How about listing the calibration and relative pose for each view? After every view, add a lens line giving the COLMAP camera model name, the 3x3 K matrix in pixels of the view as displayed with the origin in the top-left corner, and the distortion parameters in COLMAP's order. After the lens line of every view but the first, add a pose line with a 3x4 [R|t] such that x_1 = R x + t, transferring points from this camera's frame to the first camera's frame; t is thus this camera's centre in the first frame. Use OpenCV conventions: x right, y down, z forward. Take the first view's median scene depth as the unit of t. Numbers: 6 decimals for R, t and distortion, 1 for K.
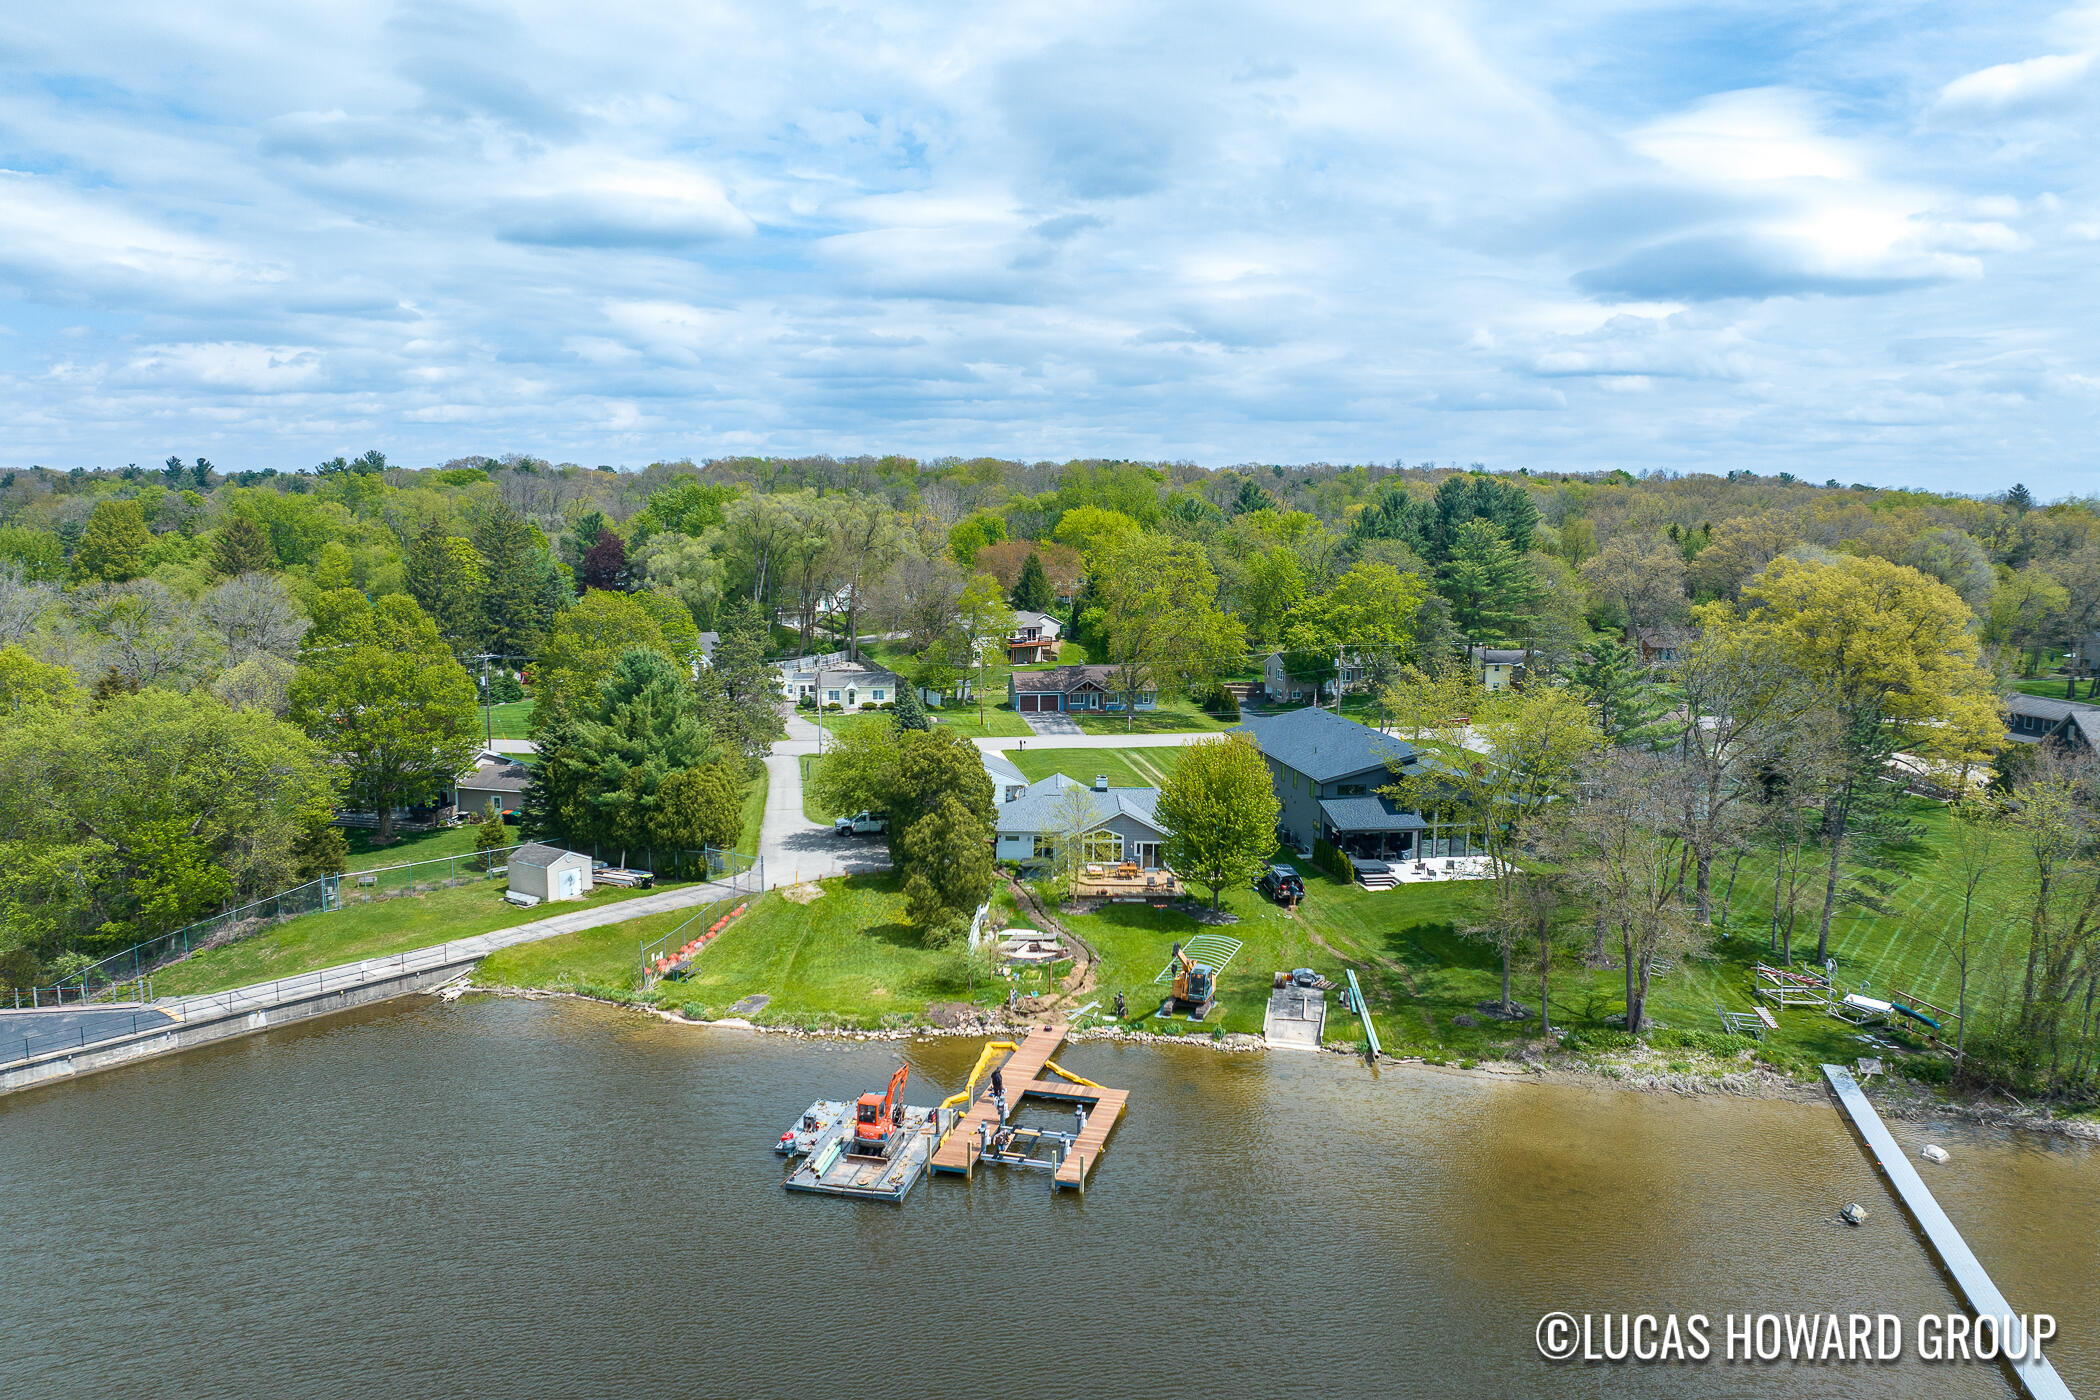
lens RADIAL K [[1480.9, 0, 1045.1], [0, 1480.9, 695.8], [0, 0, 1]] dist [-0.054460, 0.031106]
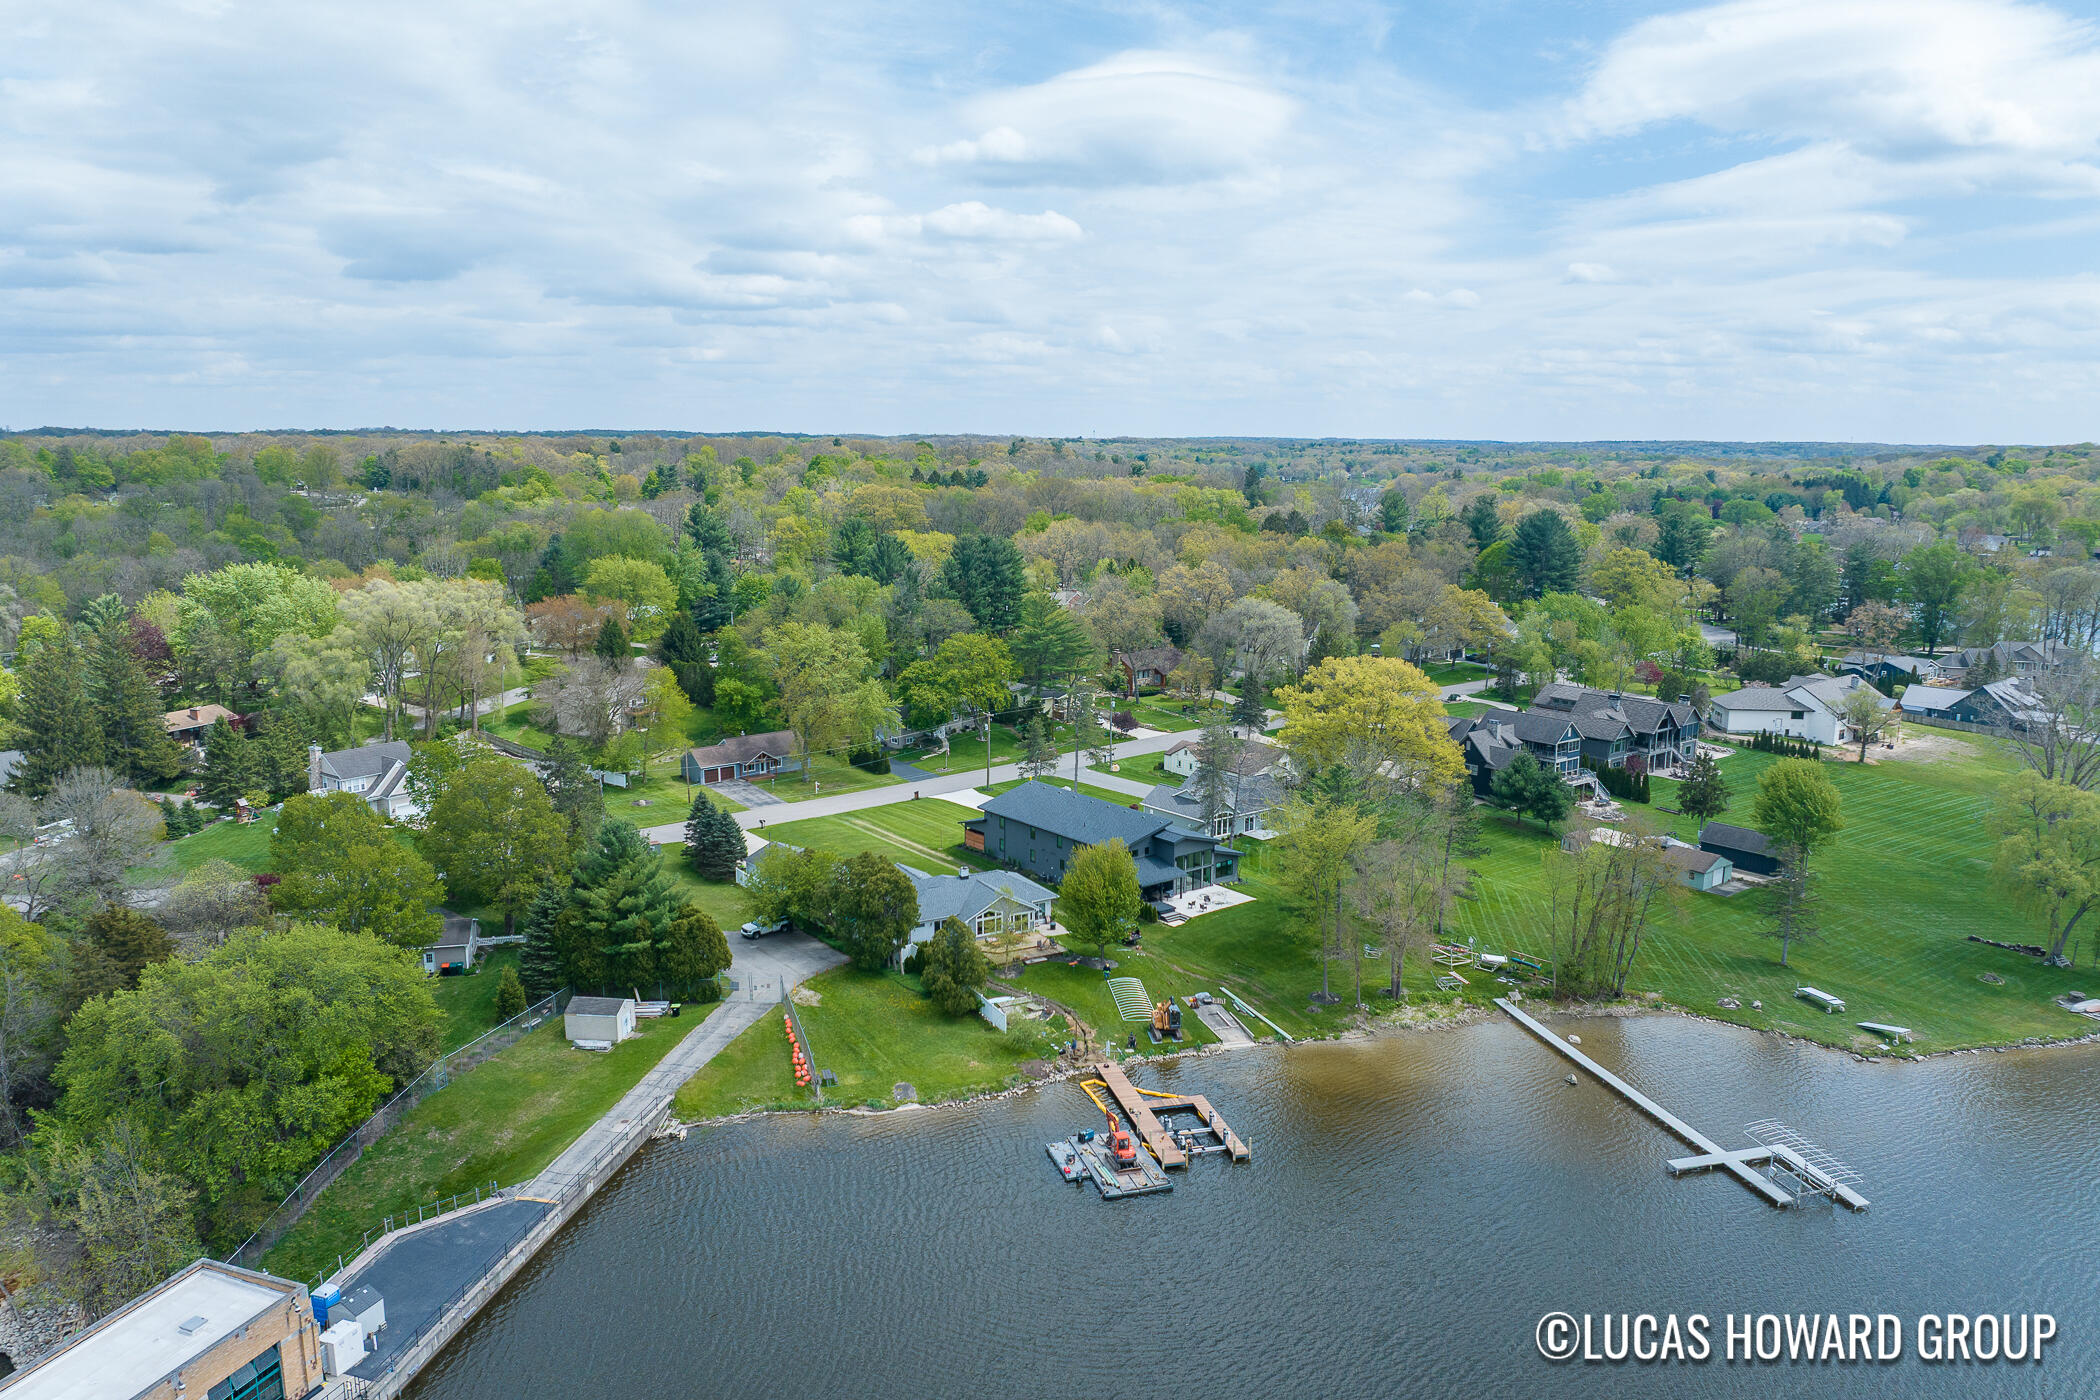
lens RADIAL K [[1480.9, 0, 1053.7], [0, 1480.9, 700.2], [0, 0, 1]] dist [-0.054460, 0.031106]
pose [[0.869895, -0.090647, 0.484837, -0.768453], [0.063959, 0.995399, 0.071348, -0.274156], [-0.489073, -0.031056, 0.871690, -0.320564]]
